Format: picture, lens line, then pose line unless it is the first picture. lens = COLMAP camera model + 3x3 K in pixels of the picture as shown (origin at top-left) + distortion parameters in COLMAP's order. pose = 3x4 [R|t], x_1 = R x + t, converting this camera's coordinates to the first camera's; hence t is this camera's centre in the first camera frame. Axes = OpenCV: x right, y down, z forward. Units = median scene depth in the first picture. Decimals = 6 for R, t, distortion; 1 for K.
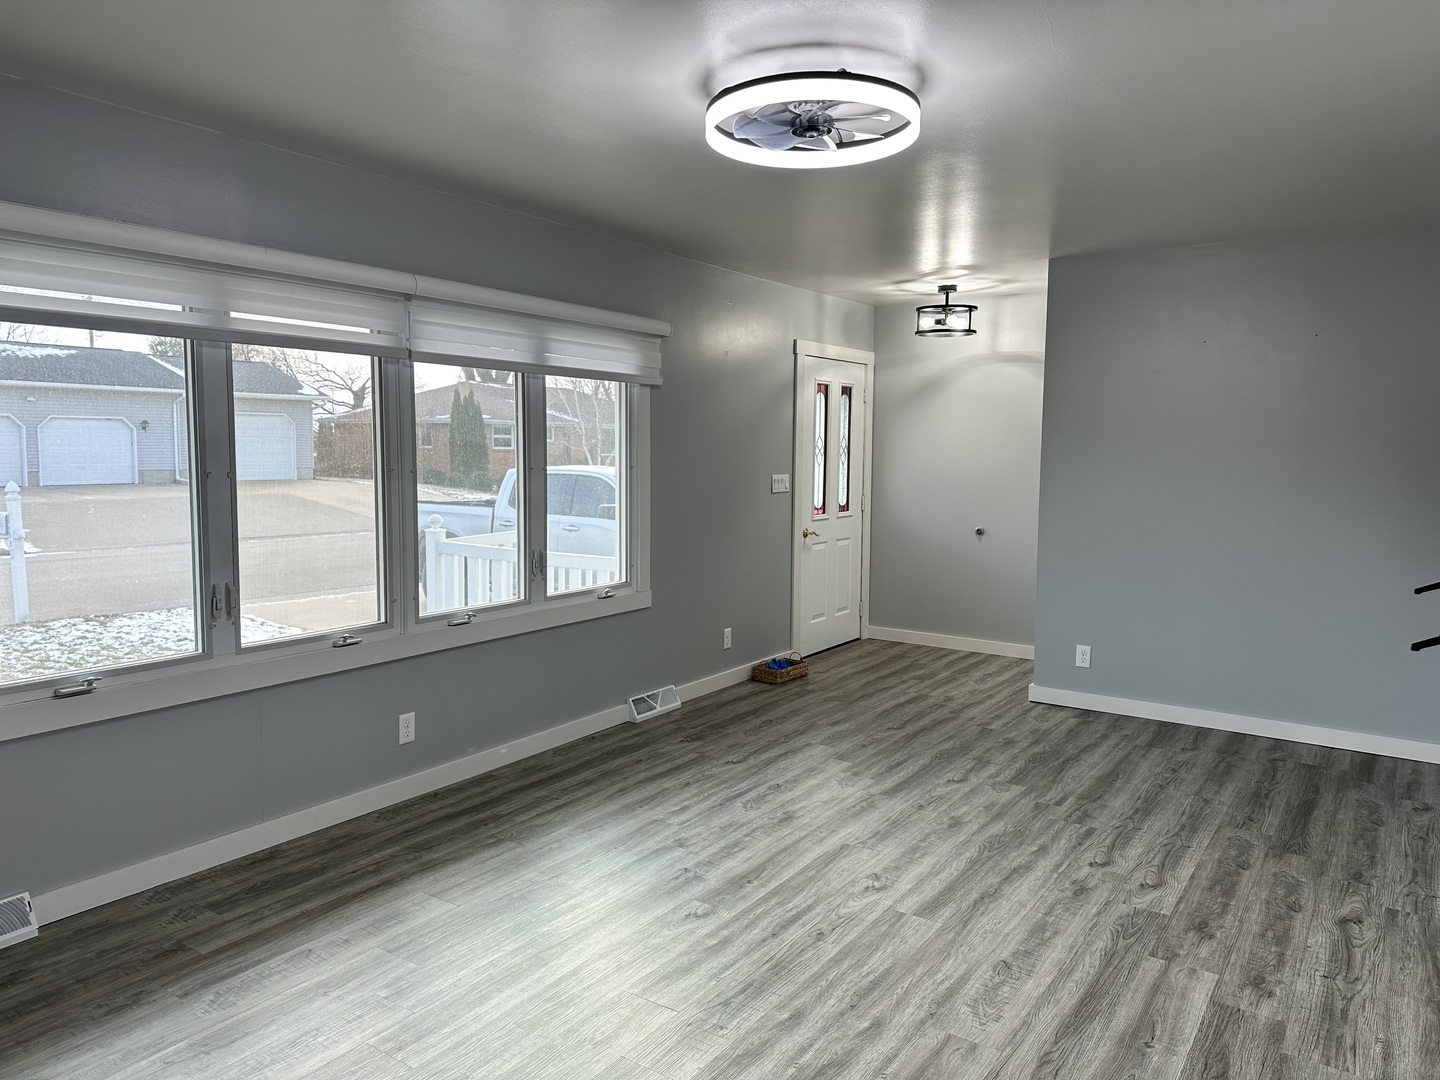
lens RADIAL K [[990.3, 0, 716.9], [0, 990.3, 523.0], [0, 0, 1]] dist [0.096307, -0.112194]
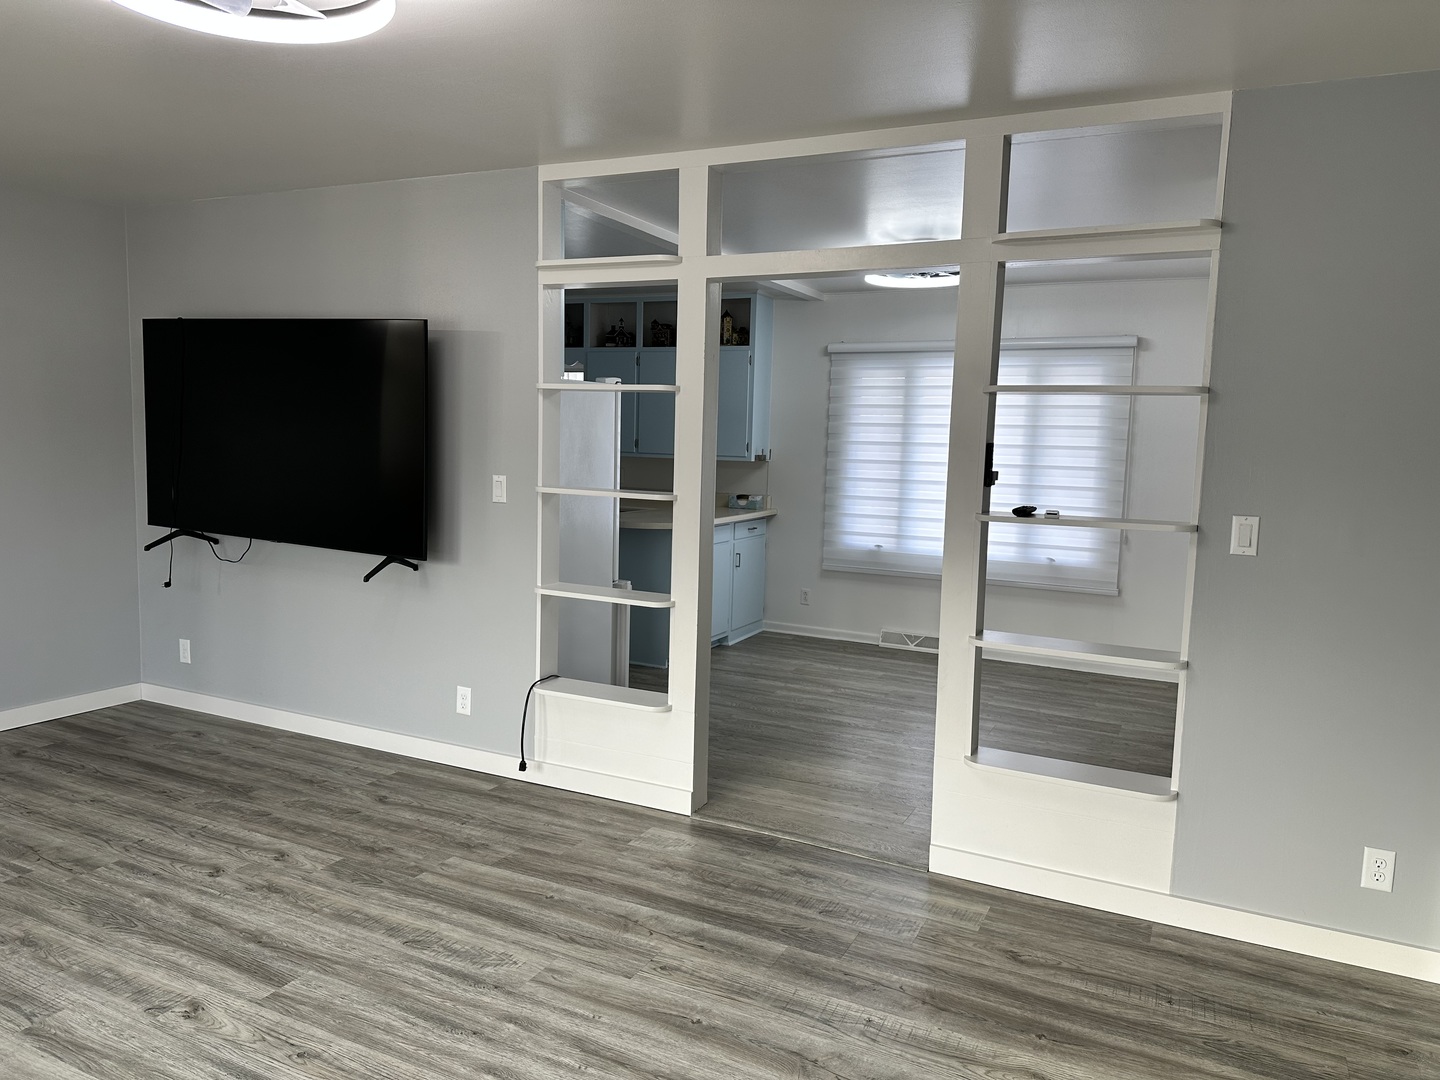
lens RADIAL K [[1017.7, 0, 714.6], [0, 1017.7, 536.2], [0, 0, 1]] dist [0.062304, -0.068487]
pose [[-0.133562, -0.113876, 0.984476, -0.523170], [0.048486, 0.991436, 0.121259, -0.053857], [-0.989854, 0.063928, -0.126896, 0.584701]]
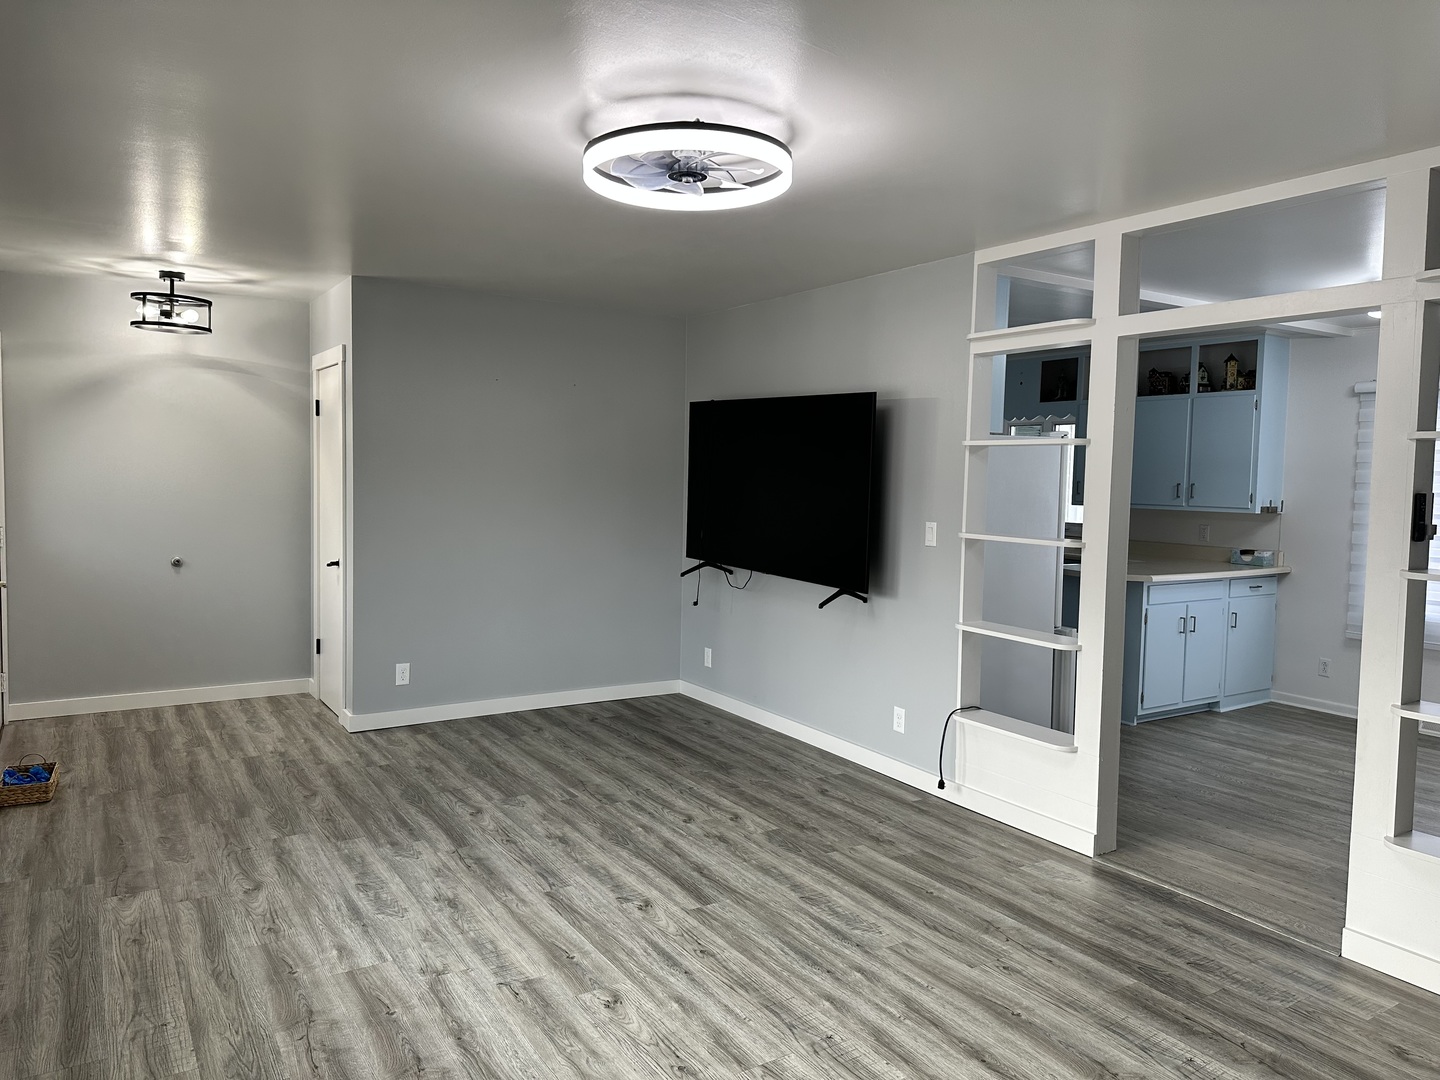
lens RADIAL K [[1003.0, 0, 712.7], [0, 1003.0, 528.1], [0, 0, 1]] dist [0.102192, -0.130945]
pose [[0.396265, -0.053248, 0.916591, -0.638034], [0.054519, 0.997920, 0.034402, -0.047135], [-0.916516, 0.036339, 0.398344, 0.430014]]
